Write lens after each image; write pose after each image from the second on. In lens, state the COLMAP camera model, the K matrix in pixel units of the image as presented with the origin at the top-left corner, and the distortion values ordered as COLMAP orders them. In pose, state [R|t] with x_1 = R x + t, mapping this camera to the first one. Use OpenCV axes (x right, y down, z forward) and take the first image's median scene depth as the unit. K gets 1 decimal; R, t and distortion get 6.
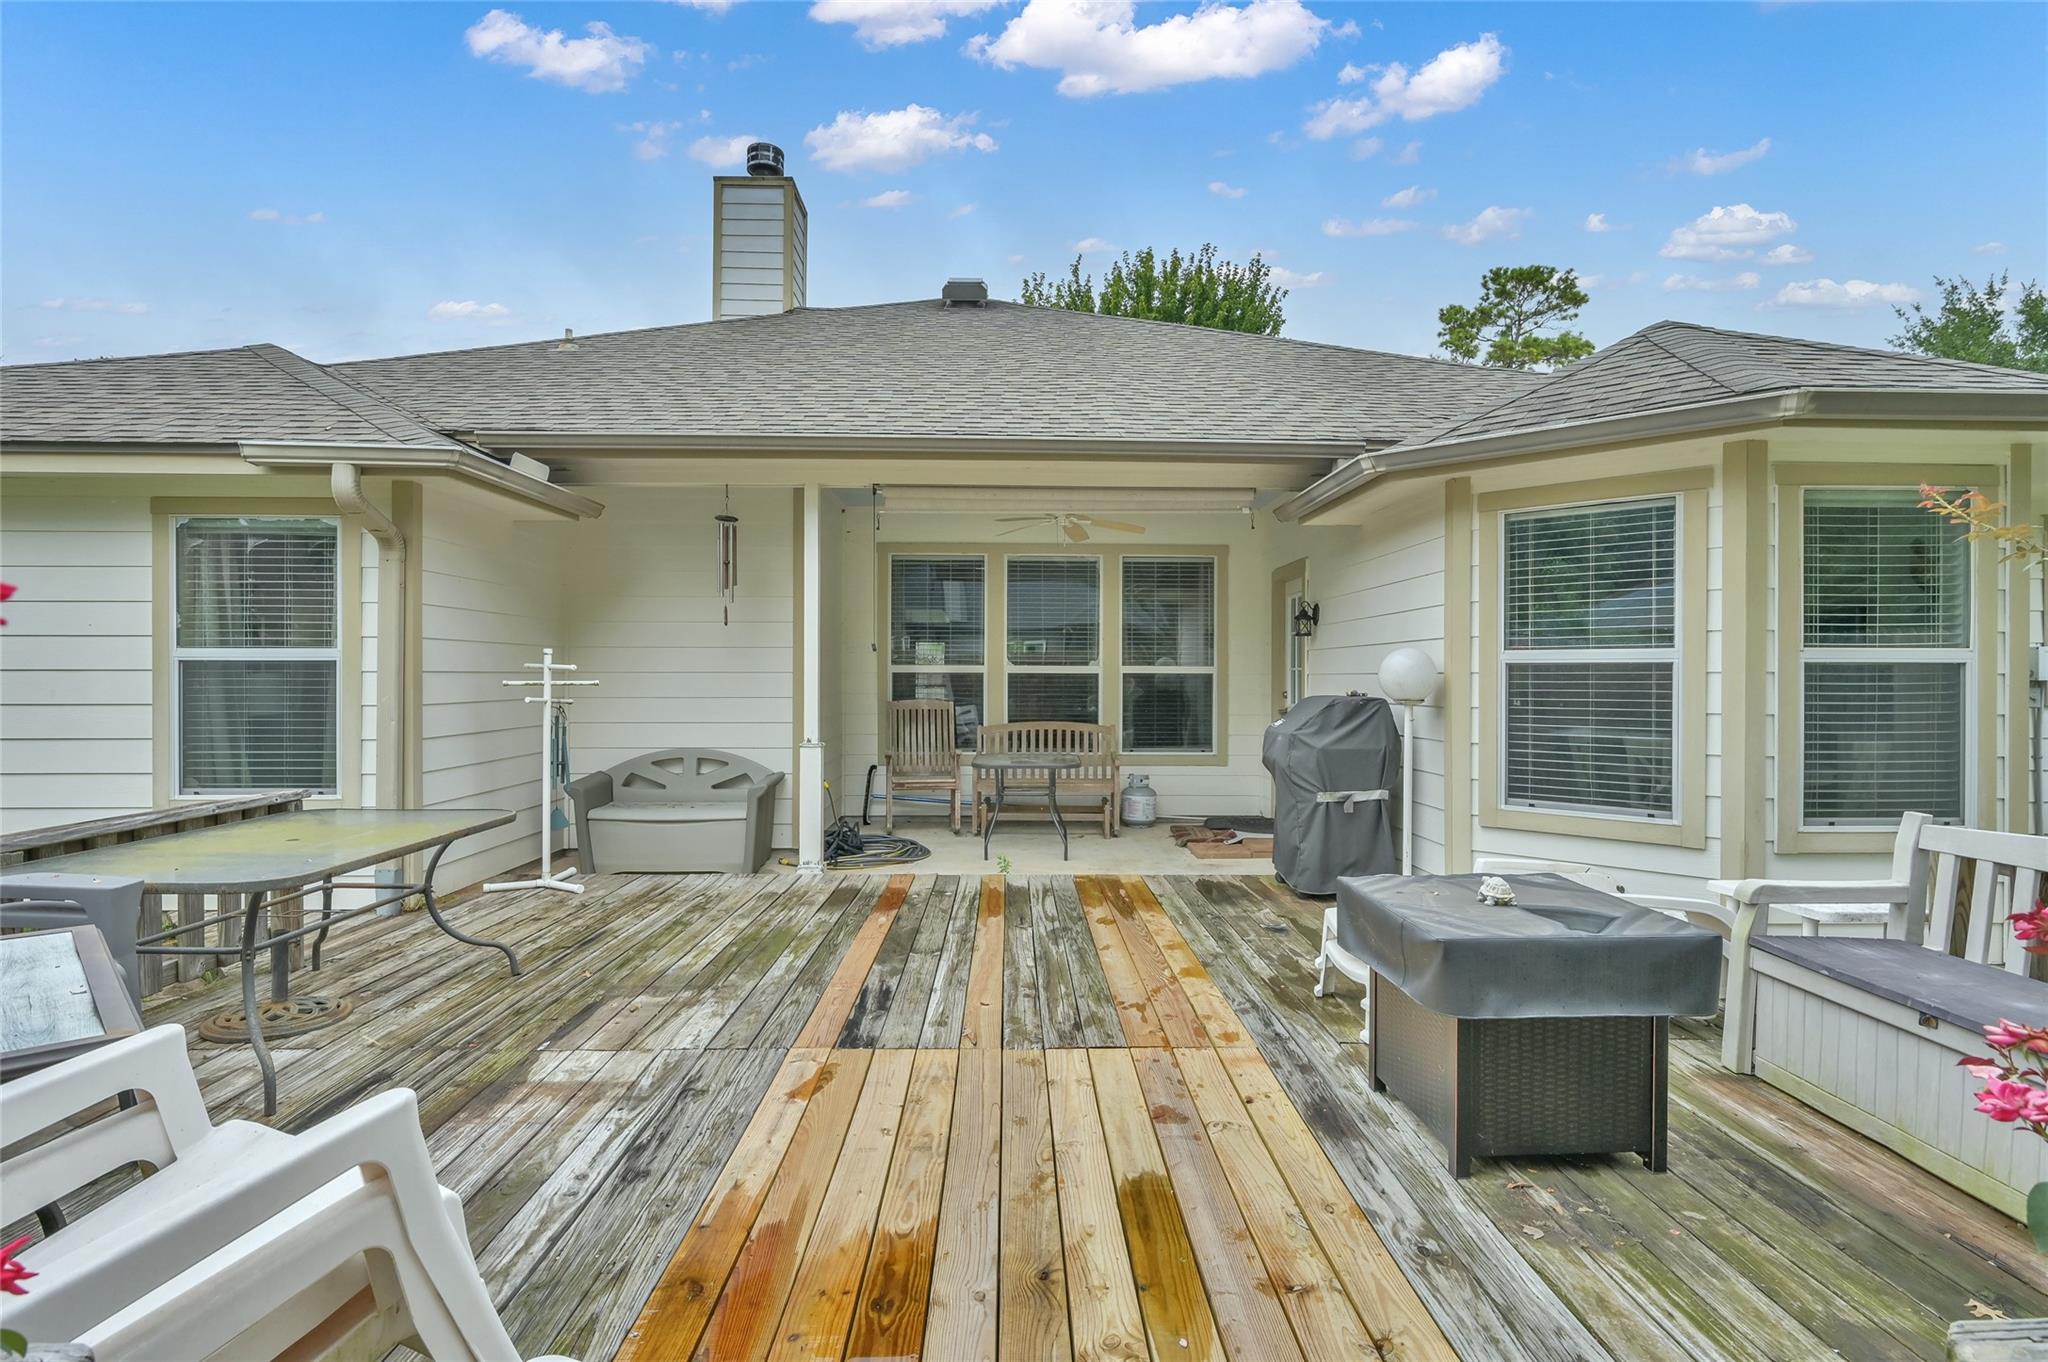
lens RADIAL K [[994.4, 0, 1026.3], [0, 994.4, 674.3], [0, 0, 1]] dist [-0.000607, -0.000314]
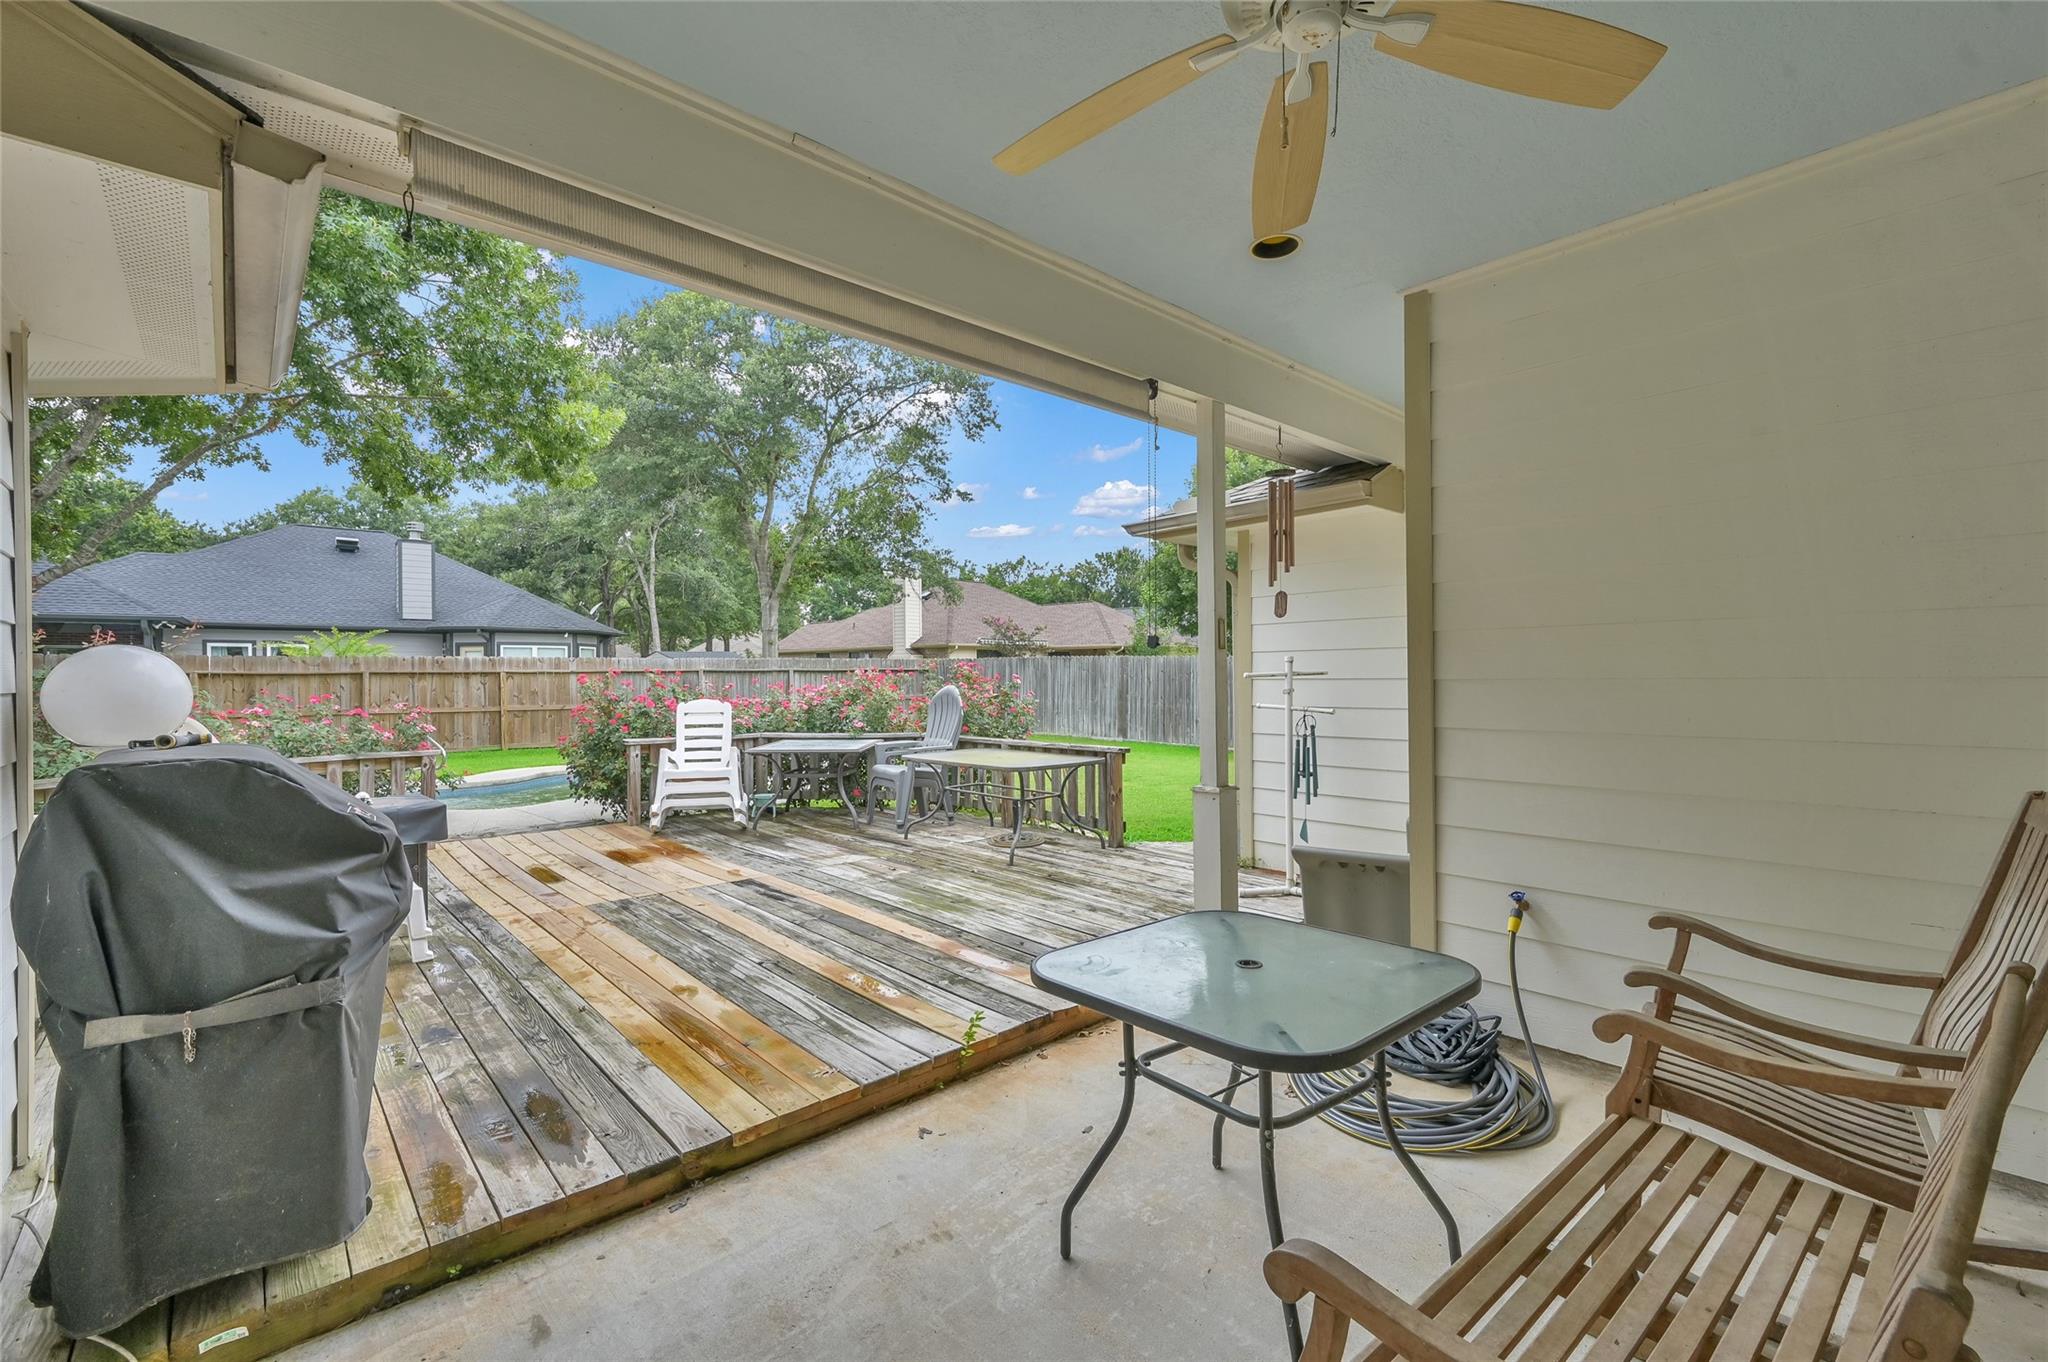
lens RADIAL K [[863.5, 0, 1025.0], [0, 863.5, 680.8], [0, 0, 1]] dist [0.002108, -0.000079]
pose [[-0.752629, 0.007418, -0.658403, 0.461295], [0.008535, 0.999962, 0.001510, -0.006939], [0.658389, -0.004483, -0.752664, 2.374486]]
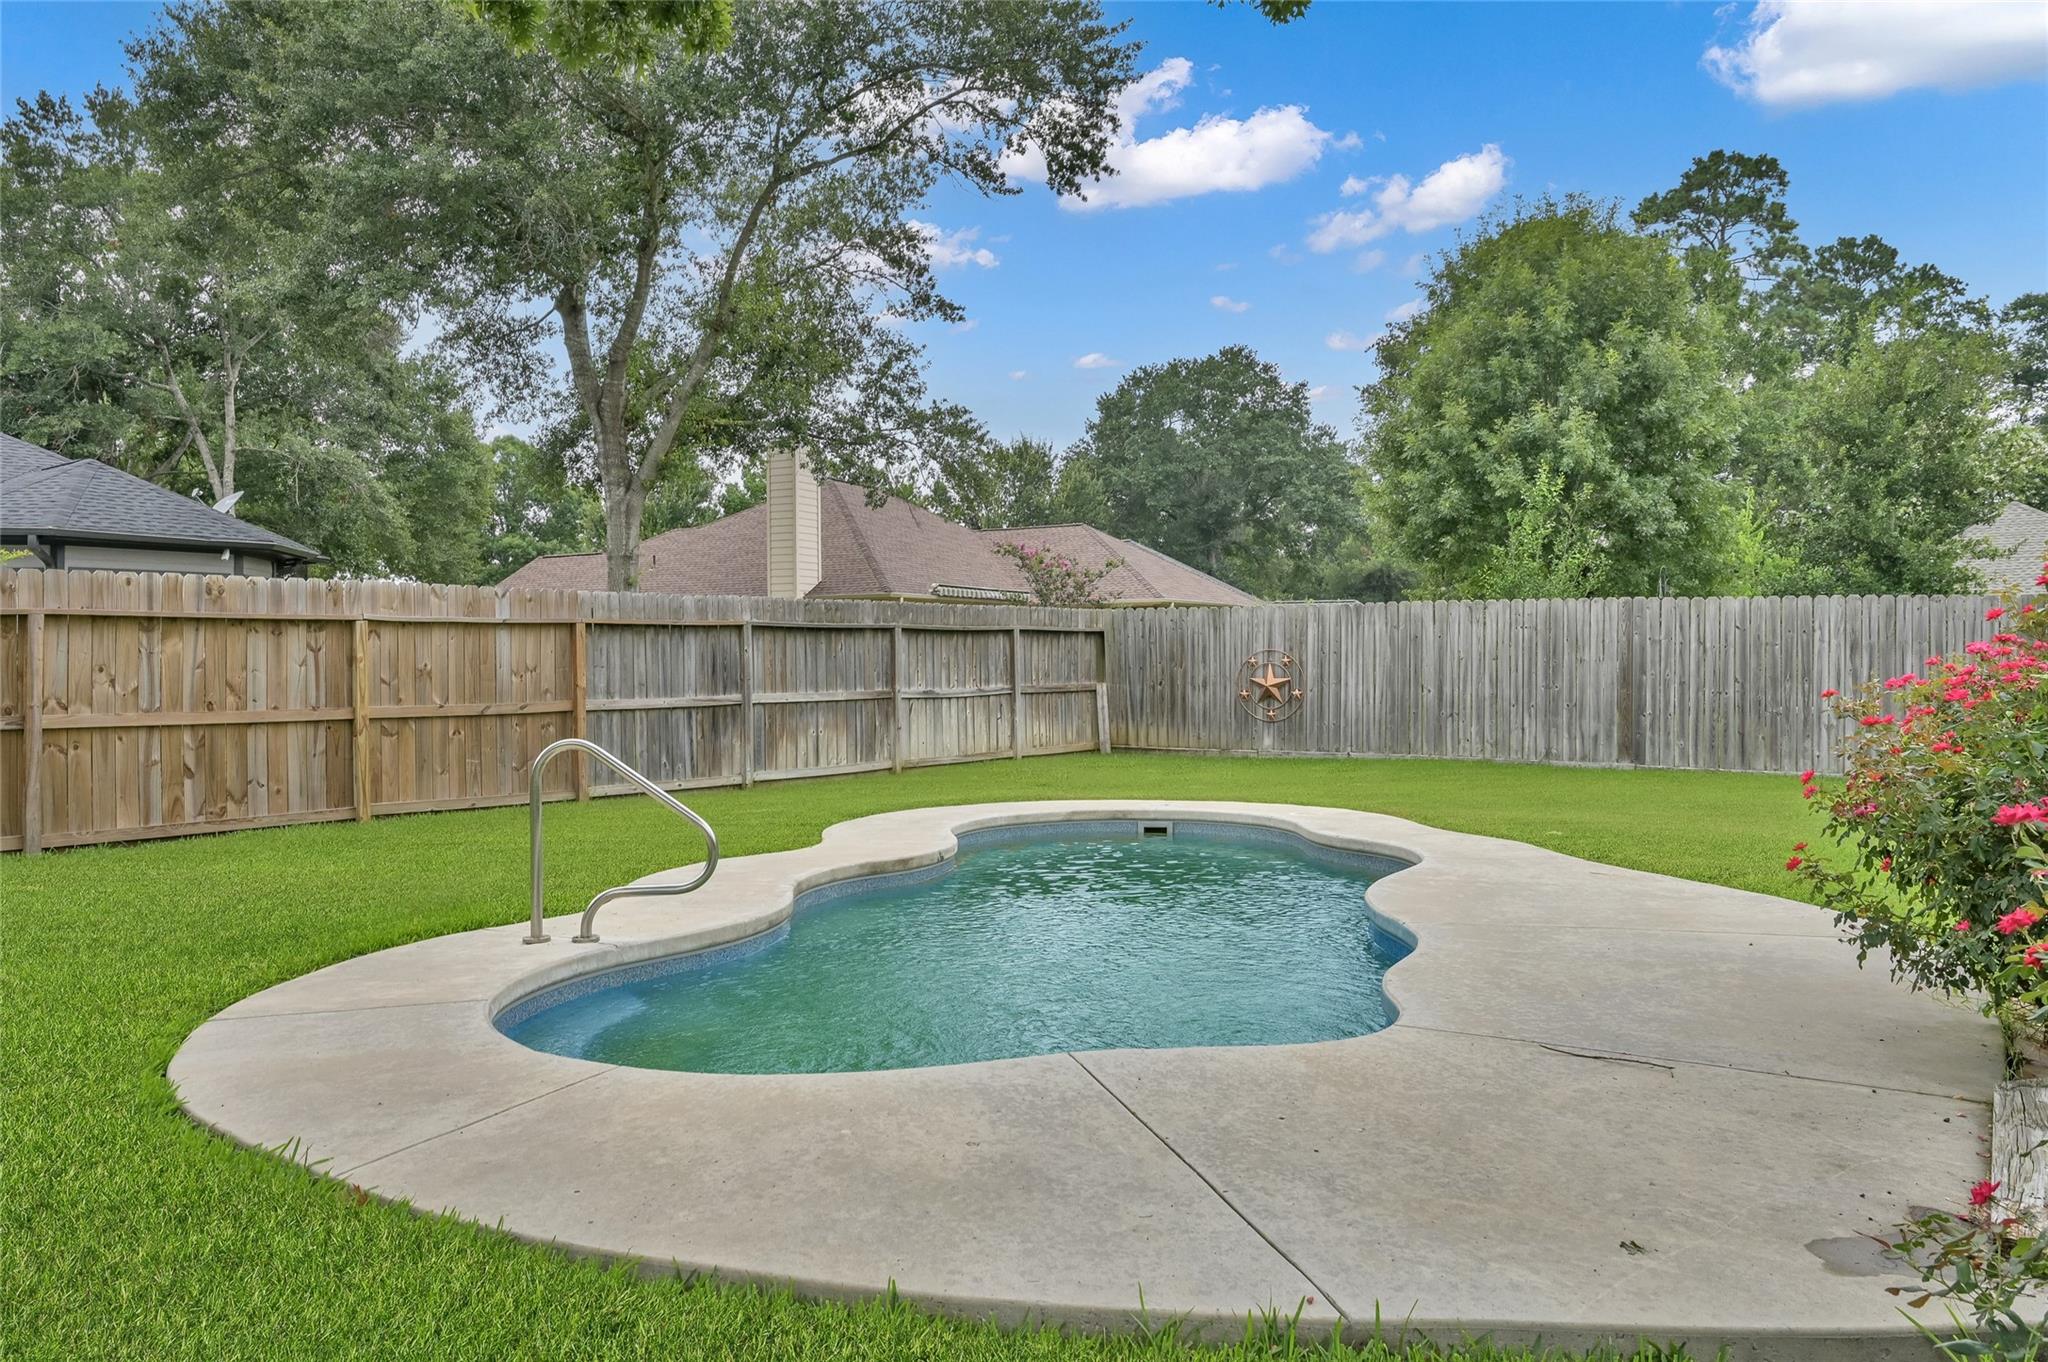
lens RADIAL K [[1383.1, 0, 1026.3], [0, 1383.1, 684.7], [0, 0, 1]] dist [-0.019404, -0.001428]
pose [[-0.578787, 0.016493, -0.815312, 1.063584], [0.009605, 0.999864, 0.013408, 0.040063], [0.815422, -0.000071, -0.578867, -0.185775]]
